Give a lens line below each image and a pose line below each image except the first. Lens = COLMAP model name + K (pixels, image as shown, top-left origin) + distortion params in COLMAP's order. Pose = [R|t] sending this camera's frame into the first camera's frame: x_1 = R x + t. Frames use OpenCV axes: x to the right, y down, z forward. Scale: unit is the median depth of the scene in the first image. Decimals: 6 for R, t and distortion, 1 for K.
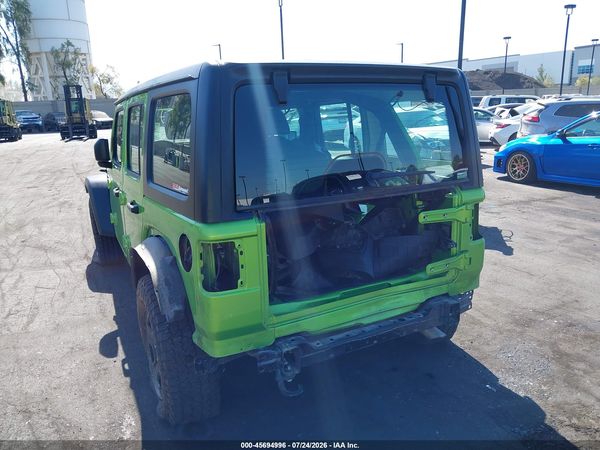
lens RADIAL K [[466.2, 0, 300.0], [0, 466.2, 225.0], [0, 0, 1]] dist [0.000870, 0.005207]
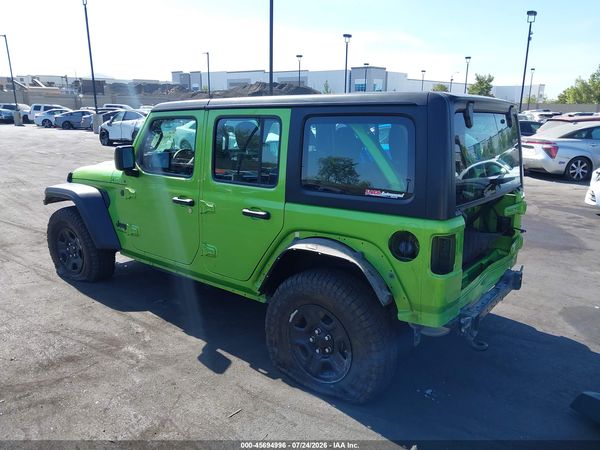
lens RADIAL K [[470.4, 0, 300.0], [0, 470.4, 225.0], [0, 0, 1]] dist [-0.001079, 0.001343]
pose [[0.917364, -0.053218, 0.394475, -0.031514], [0.058330, 0.998297, -0.000969, 0.008823], [-0.393751, 0.023898, 0.918906, -0.042652]]
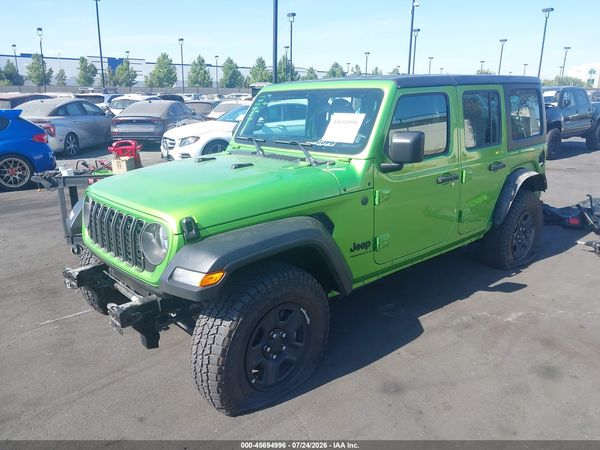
lens RADIAL K [[470.4, 0, 300.0], [0, 470.4, 225.0], [0, 0, 1]] dist [-0.001079, 0.001343]
pose [[-0.241462, -0.229455, 0.942893, -0.103332], [0.243523, 0.926223, 0.287762, -0.024966], [-0.939358, 0.299099, -0.167770, 0.108279]]
